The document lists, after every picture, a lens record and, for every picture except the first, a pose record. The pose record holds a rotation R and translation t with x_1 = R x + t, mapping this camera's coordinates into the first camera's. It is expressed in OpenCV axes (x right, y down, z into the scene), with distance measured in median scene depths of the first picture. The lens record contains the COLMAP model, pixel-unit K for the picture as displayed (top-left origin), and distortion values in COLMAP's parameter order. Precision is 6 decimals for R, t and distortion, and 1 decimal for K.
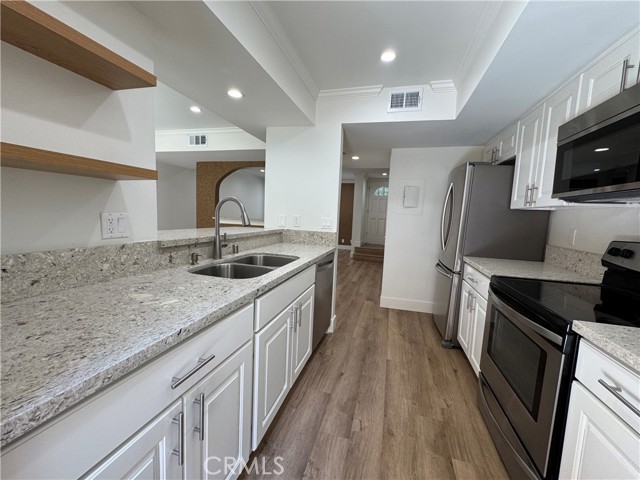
lens RADIAL K [[257.2, 0, 319.6], [0, 257.2, 239.6], [0, 0, 1]] dist [-0.003804, 0.000708]
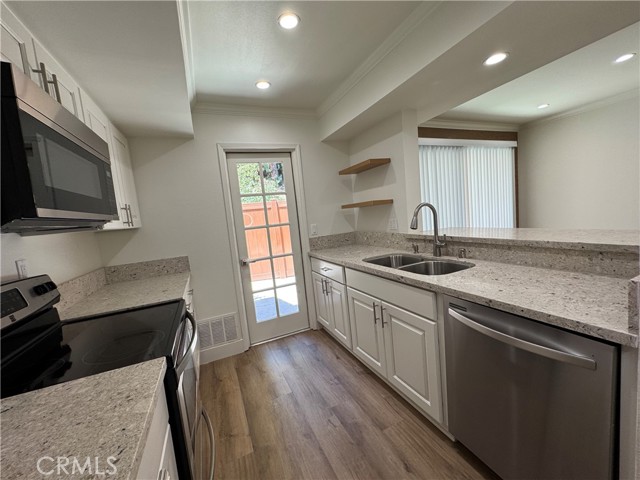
lens RADIAL K [[257.2, 0, 319.6], [0, 257.2, 239.6], [0, 0, 1]] dist [-0.003804, 0.000708]
pose [[-0.765309, 0.095172, -0.636588, 0.820911], [-0.000365, 0.988944, 0.148290, -0.188611], [0.643663, 0.113720, -0.756813, 1.721304]]
